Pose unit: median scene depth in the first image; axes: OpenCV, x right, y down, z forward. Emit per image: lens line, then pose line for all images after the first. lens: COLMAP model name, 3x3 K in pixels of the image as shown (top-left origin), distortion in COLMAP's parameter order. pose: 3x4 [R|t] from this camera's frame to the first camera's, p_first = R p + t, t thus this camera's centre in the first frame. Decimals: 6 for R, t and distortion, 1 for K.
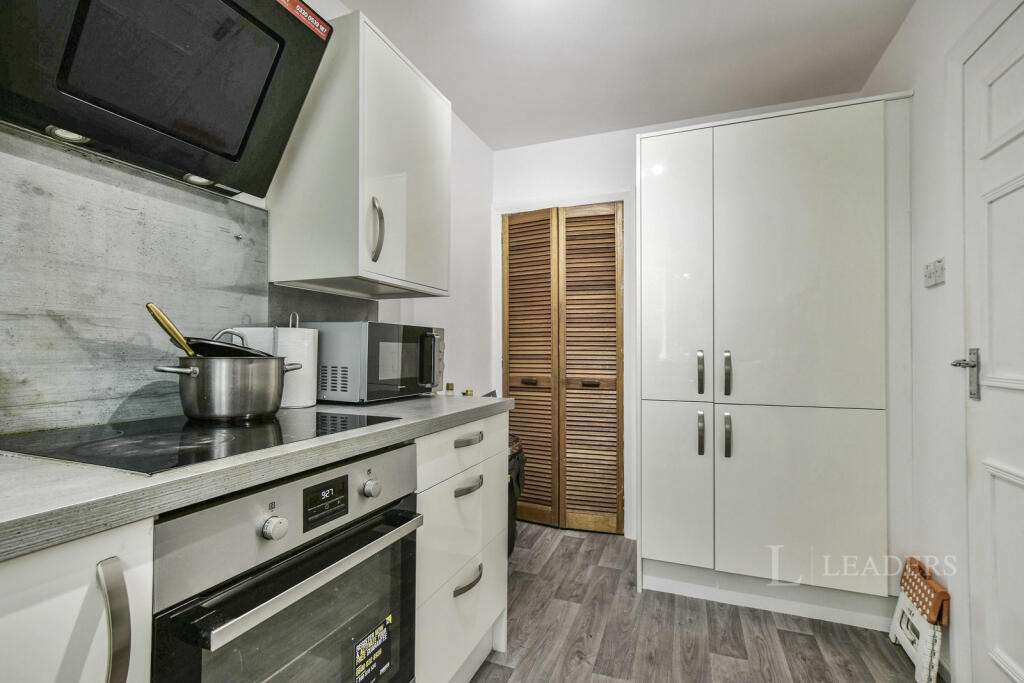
lens RADIAL K [[464.9, 0, 510.6], [0, 464.9, 358.3], [0, 0, 1]] dist [-0.001271, 0.000138]
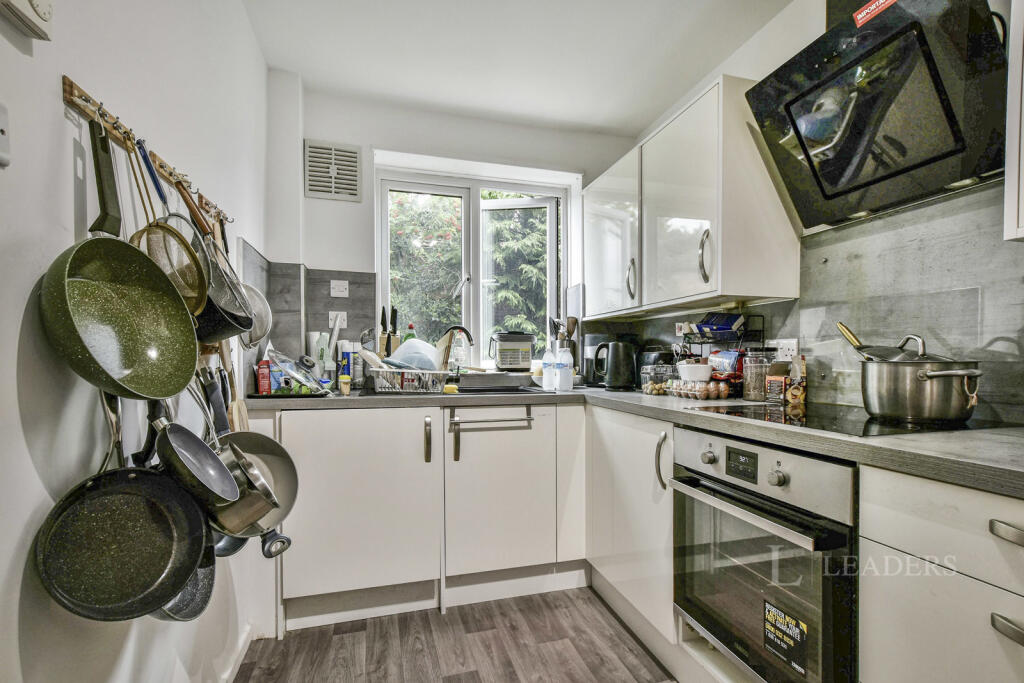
lens RADIAL K [[464.9, 0, 510.6], [0, 464.9, 358.3], [0, 0, 1]] dist [-0.001271, 0.000138]
pose [[-0.797166, 0.001884, -0.603757, 0.905518], [-0.000205, 0.999994, 0.003391, -0.012001], [0.603760, 0.002827, -0.797161, 1.540922]]
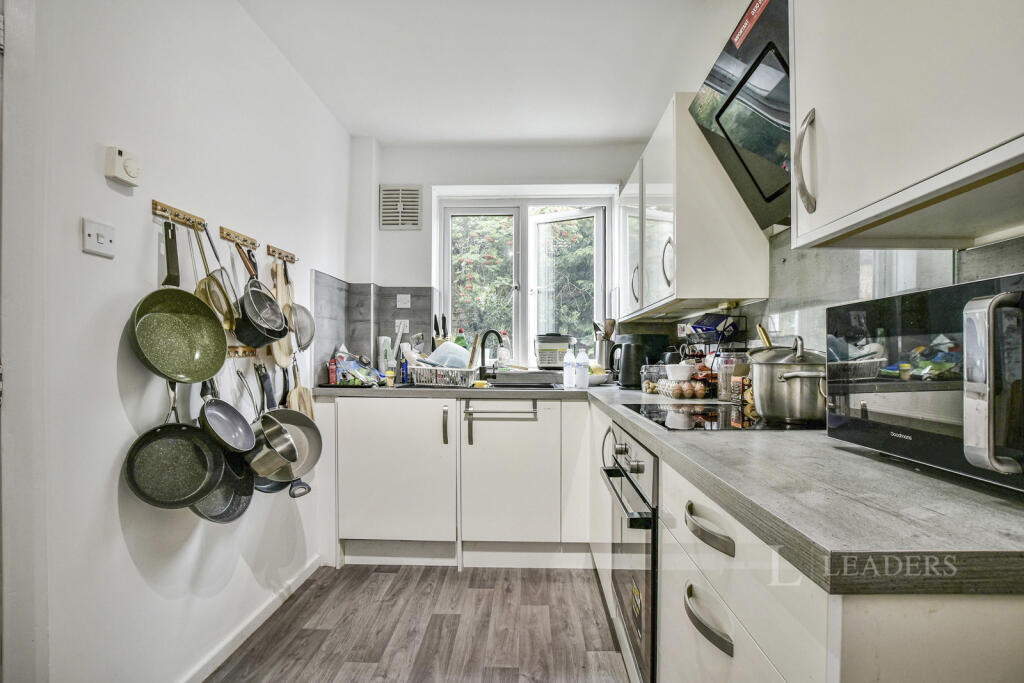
lens RADIAL K [[456.1, 0, 513.2], [0, 456.1, 351.5], [0, 0, 1]] dist [-0.034955, -0.000121]
pose [[-0.944754, -0.003851, -0.327758, 0.408684], [-0.001190, 0.999965, -0.008319, -0.019509], [0.327779, -0.007469, -0.944725, 2.109237]]
